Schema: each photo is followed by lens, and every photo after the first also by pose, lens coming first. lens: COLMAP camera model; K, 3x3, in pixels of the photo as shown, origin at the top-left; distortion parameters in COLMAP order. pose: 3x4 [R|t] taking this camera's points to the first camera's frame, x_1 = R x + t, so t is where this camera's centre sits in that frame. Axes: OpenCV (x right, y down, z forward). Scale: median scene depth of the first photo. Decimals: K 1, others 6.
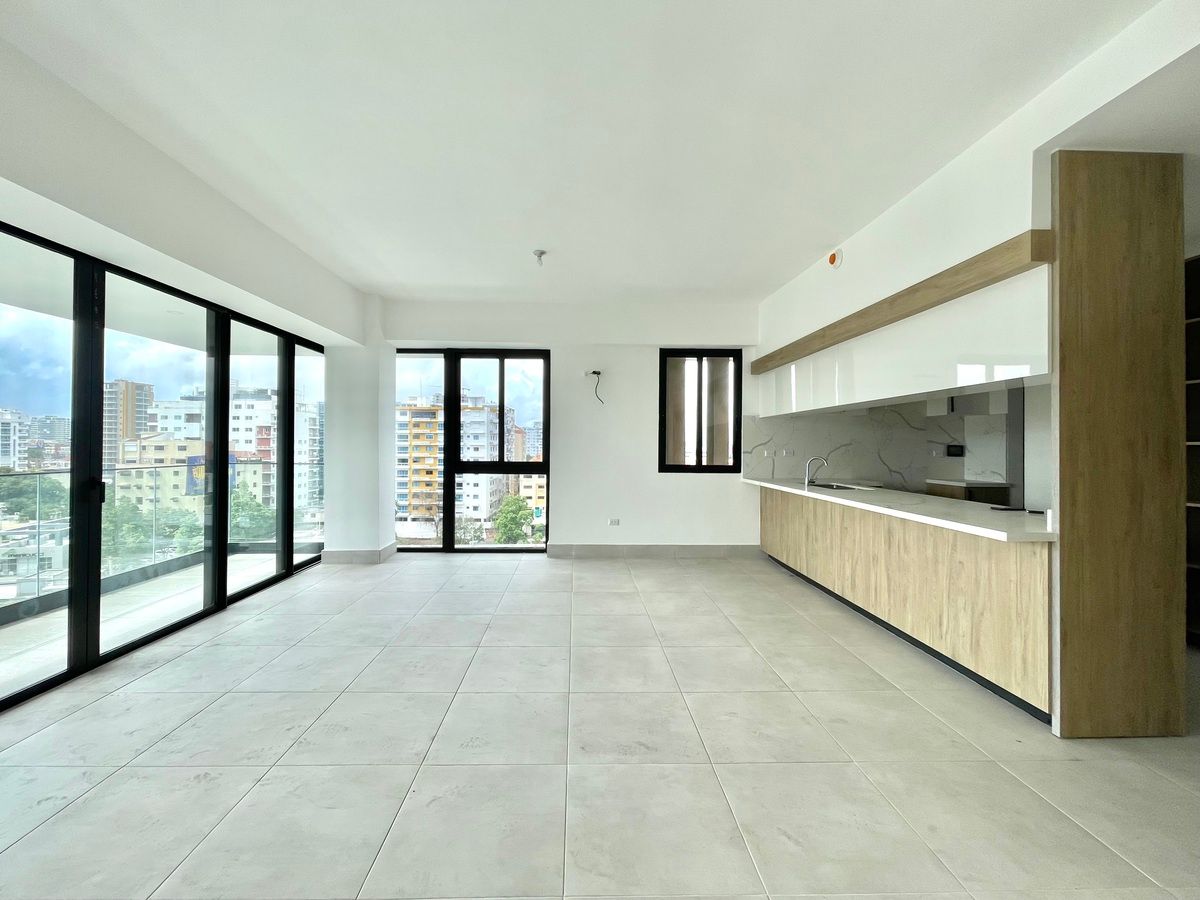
lens RADIAL K [[496.4, 0, 600.0], [0, 496.4, 450.0], [0, 0, 1]] dist [0.001336, -0.000001]
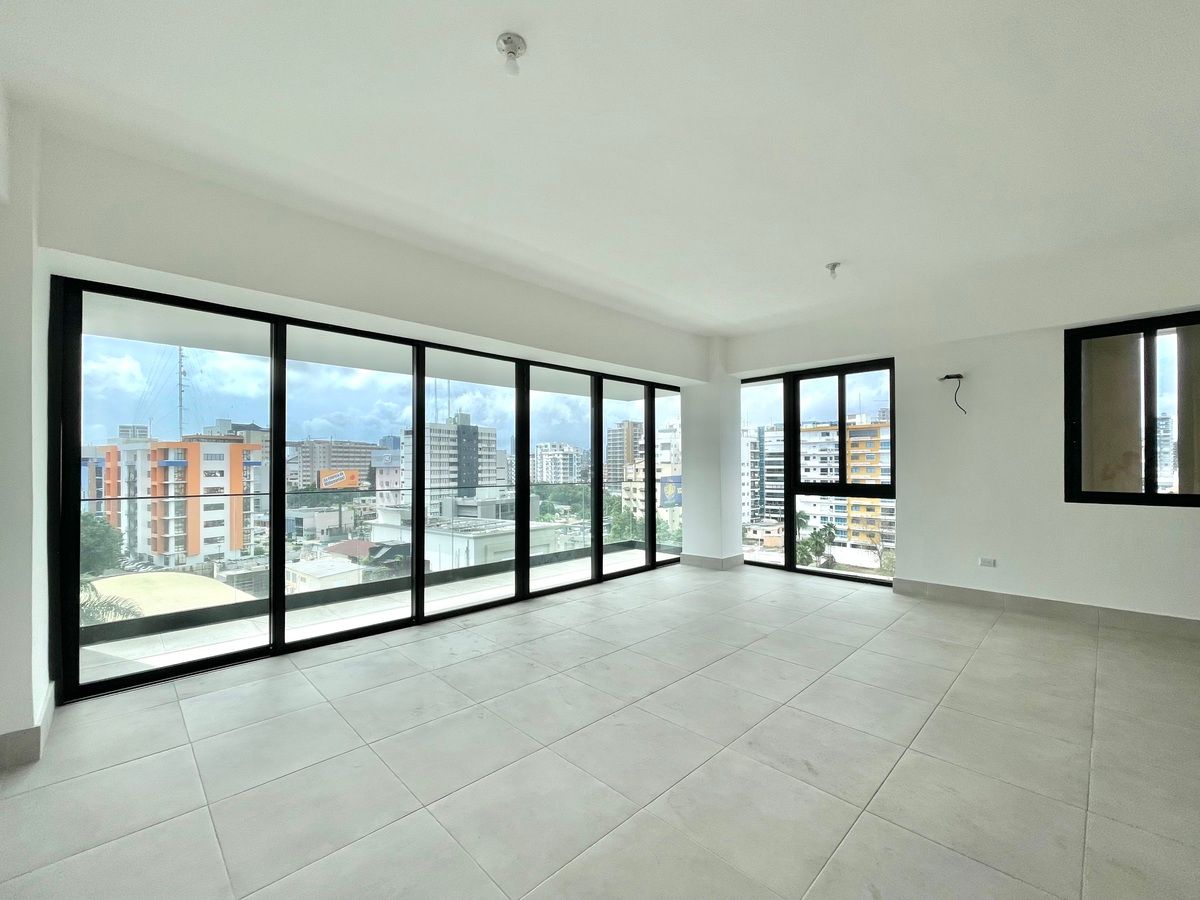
lens RADIAL K [[507.6, 0, 601.1], [0, 507.6, 475.1], [0, 0, 1]] dist [0.001078, 0.000178]
pose [[0.683362, 0.003899, -0.730070, 0.202225], [0.001115, 0.999979, 0.006385, 0.000858], [0.730079, -0.005177, 0.683343, -0.000039]]
